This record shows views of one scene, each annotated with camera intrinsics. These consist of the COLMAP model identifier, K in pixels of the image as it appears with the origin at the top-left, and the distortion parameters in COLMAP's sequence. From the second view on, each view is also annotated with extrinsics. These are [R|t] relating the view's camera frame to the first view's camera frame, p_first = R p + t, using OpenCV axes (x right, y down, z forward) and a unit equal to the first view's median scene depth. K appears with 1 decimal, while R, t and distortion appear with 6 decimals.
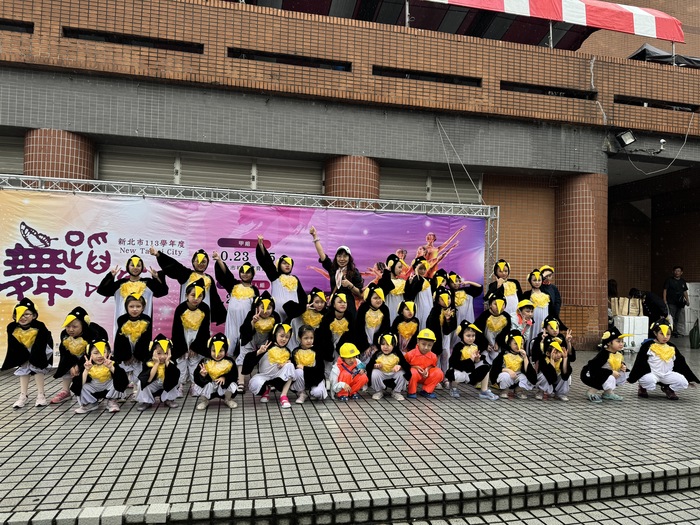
lens RADIAL K [[493.1, 0, 348.9], [0, 493.1, 263.7], [0, 0, 1]] dist [0.006271, -0.018735]
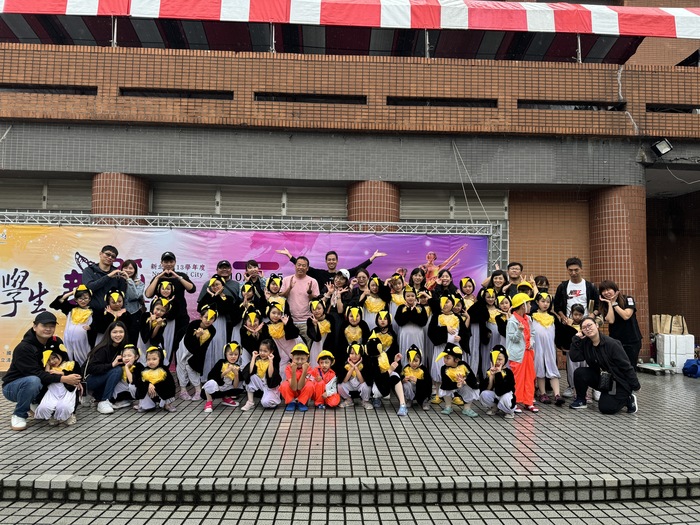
lens RADIAL K [[493.1, 0, 352.4], [0, 493.1, 261.6], [0, 0, 1]] dist [0.006271, -0.018735]
pose [[0.982026, -0.020315, -0.187647, 0.188590], [0.012600, 0.999029, -0.042216, -0.000644], [0.188323, 0.039093, 0.981329, -0.053148]]
